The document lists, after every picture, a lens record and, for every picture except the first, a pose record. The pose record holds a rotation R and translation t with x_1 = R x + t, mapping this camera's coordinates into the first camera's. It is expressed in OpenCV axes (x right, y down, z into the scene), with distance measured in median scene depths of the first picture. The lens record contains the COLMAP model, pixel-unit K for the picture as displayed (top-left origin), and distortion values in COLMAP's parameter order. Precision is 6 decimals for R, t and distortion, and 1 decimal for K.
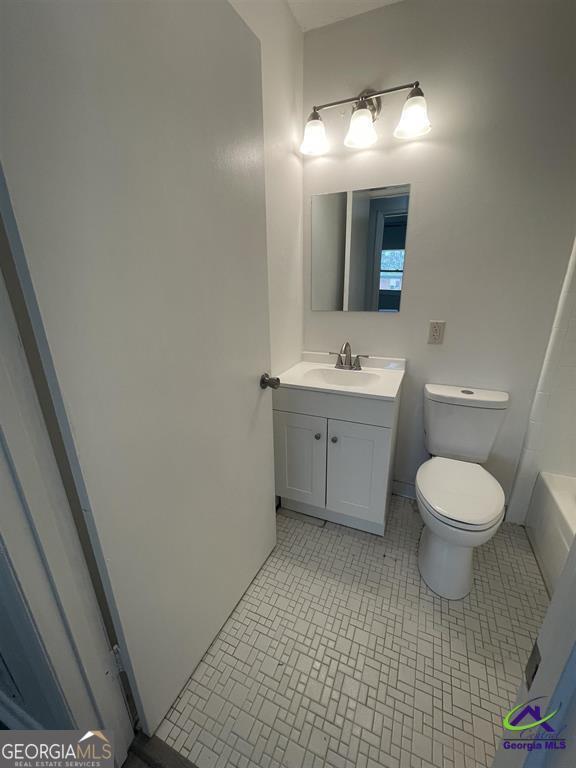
lens RADIAL K [[309.0, 0, 289.1], [0, 309.0, 385.4], [0, 0, 1]] dist [-0.001313, 0.000058]
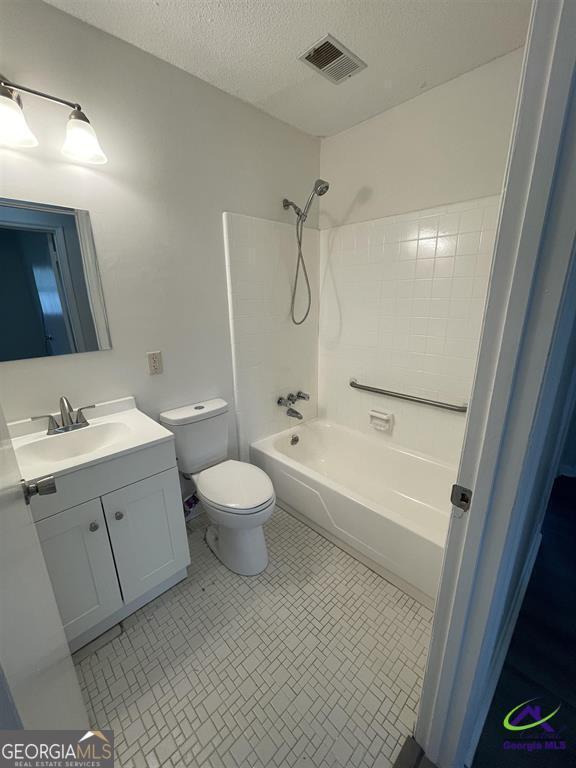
lens RADIAL K [[309.0, 0, 288.8], [0, 309.0, 386.1], [0, 0, 1]] dist [-0.001313, 0.000058]
pose [[0.367020, -0.246591, 0.896933, -0.305358], [0.298217, 0.944521, 0.137645, -0.111117], [-0.881115, 0.216962, 0.420196, 0.201514]]
